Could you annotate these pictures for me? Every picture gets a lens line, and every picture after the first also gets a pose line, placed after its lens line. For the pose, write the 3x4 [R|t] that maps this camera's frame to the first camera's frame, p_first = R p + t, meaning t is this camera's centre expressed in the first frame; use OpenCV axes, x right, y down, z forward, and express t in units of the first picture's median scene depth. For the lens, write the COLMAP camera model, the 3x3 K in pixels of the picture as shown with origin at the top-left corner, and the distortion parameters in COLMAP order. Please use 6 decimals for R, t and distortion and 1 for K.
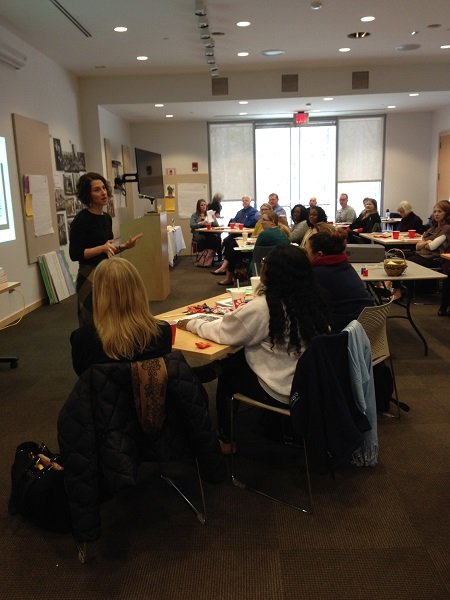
lens RADIAL K [[567.5, 0, 225.0], [0, 567.5, 300.0], [0, 0, 1]] dist [0.039881, -0.010733]
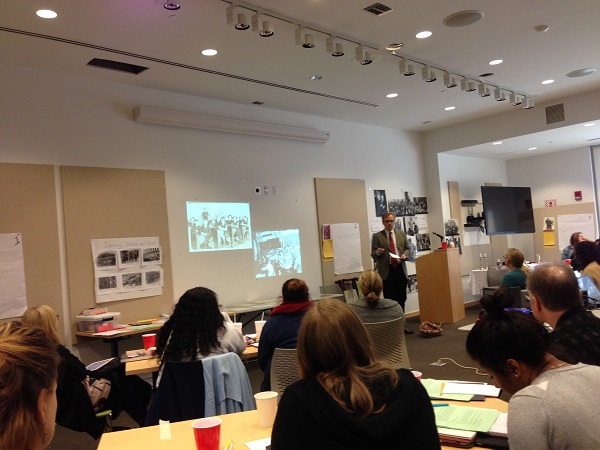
lens RADIAL K [[567.5, 0, 300.0], [0, 567.5, 225.0], [0, 0, 1]] dist [0.039881, -0.010733]
pose [[0.725383, -0.060017, -0.685724, 0.318935], [-0.070537, 0.984466, -0.160780, -0.014670], [0.684722, 0.164996, 0.709882, 0.076279]]
